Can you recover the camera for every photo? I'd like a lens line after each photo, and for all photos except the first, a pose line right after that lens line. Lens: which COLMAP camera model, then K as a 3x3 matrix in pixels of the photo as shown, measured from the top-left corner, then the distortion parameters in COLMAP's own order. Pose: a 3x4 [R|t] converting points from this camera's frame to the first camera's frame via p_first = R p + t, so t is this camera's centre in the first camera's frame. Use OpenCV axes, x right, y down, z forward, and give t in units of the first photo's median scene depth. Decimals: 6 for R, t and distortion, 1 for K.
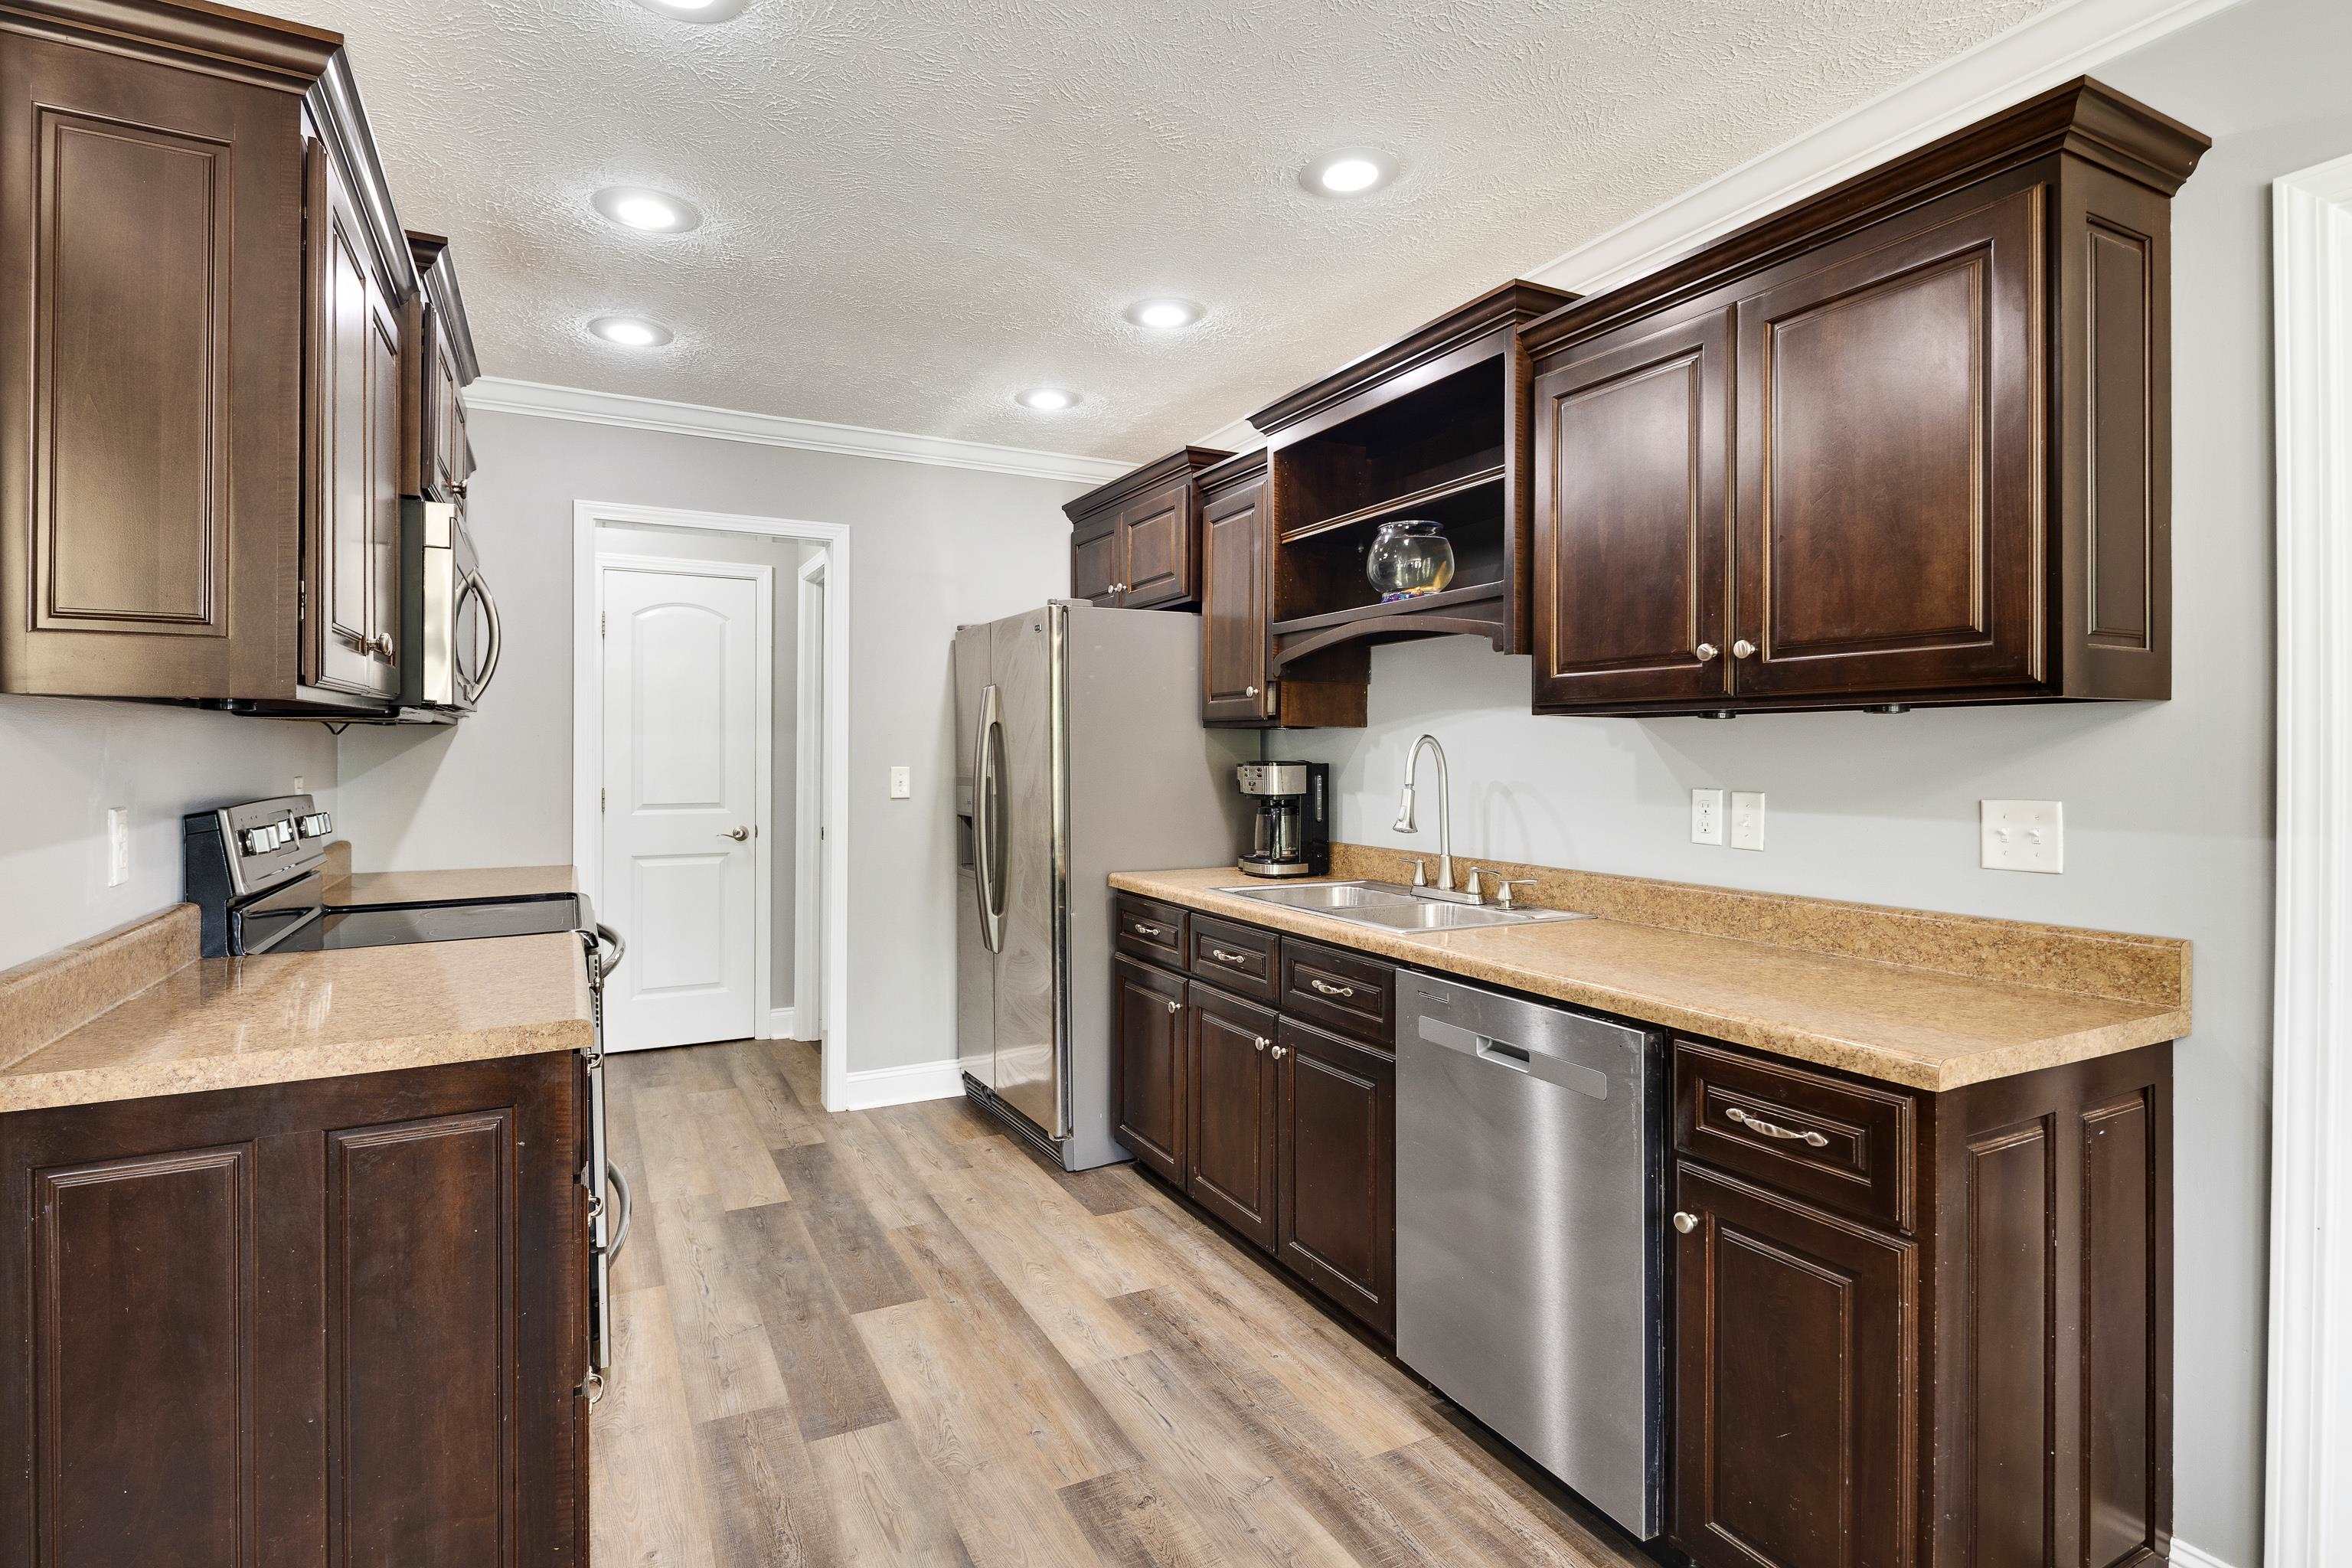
lens RADIAL K [[1163.8, 0, 1167.3], [0, 1163.8, 765.5], [0, 0, 1]] dist [0.011664, -0.005563]
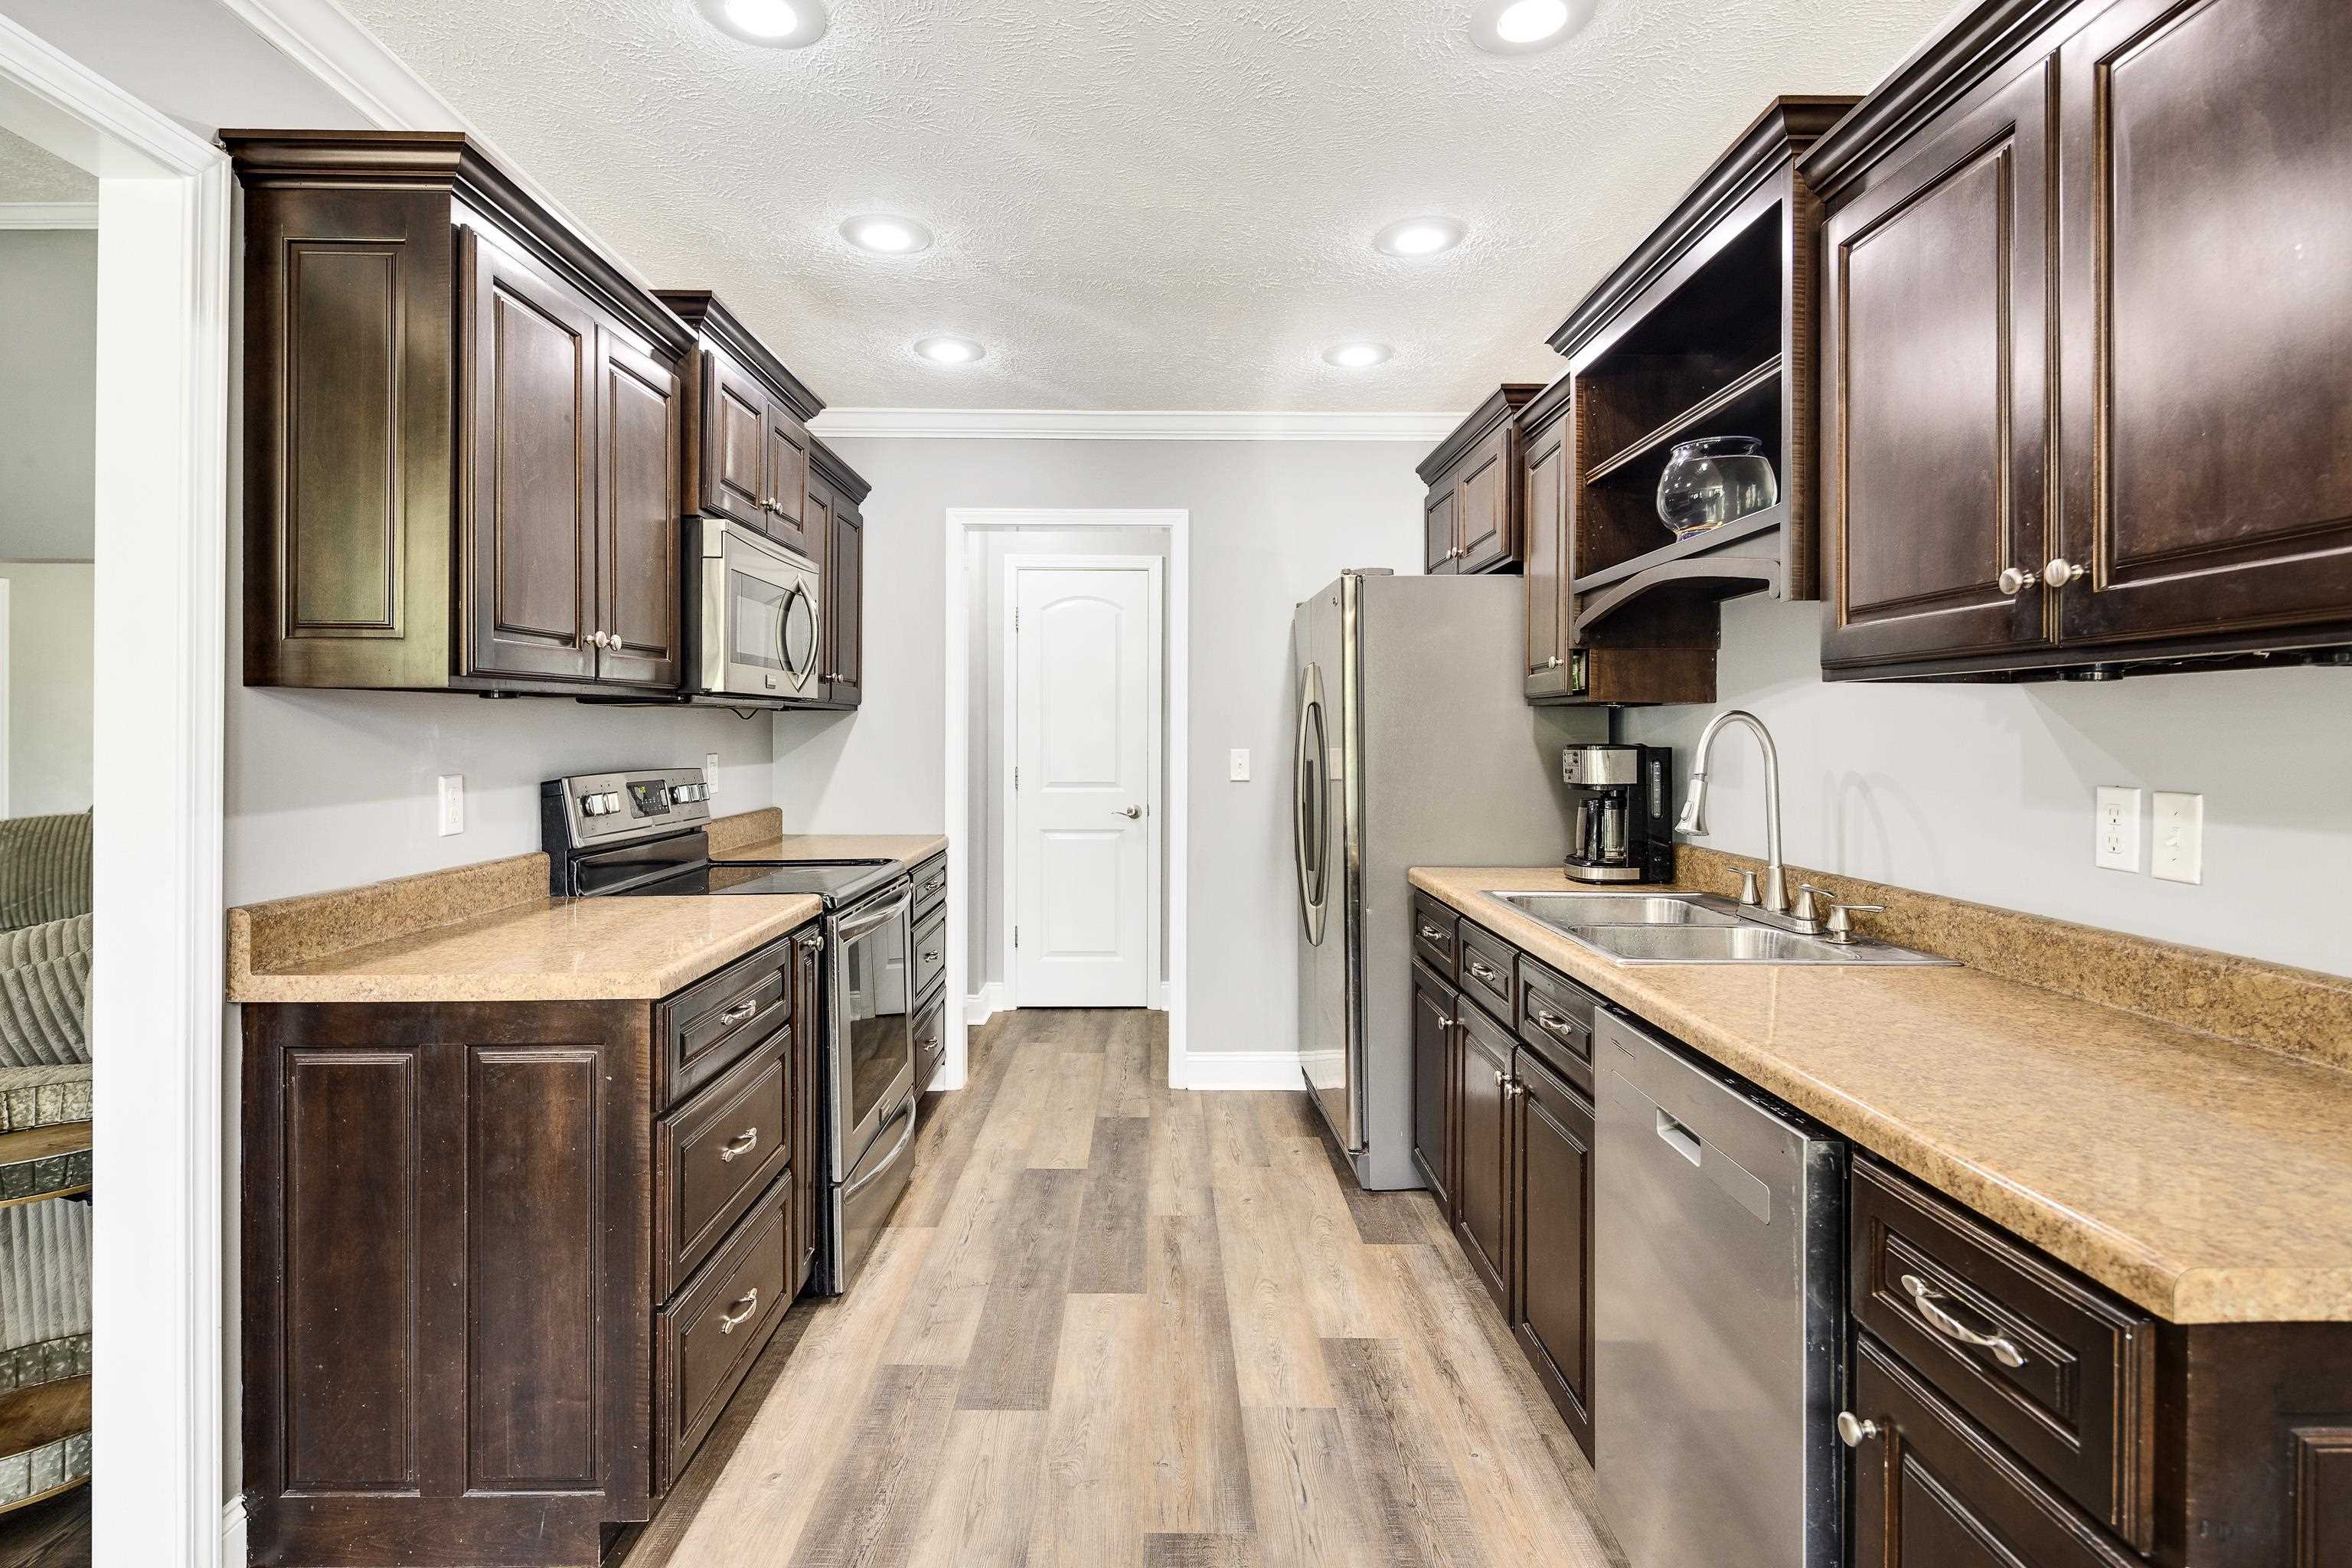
lens RADIAL K [[1163.8, 0, 1156.7], [0, 1163.8, 744.3], [0, 0, 1]] dist [0.011664, -0.005563]
pose [[0.889558, 0.003729, -0.456808, 0.279702], [-0.005793, 0.999978, -0.003118, 0.000984], [0.456786, 0.005420, 0.889560, 0.153415]]
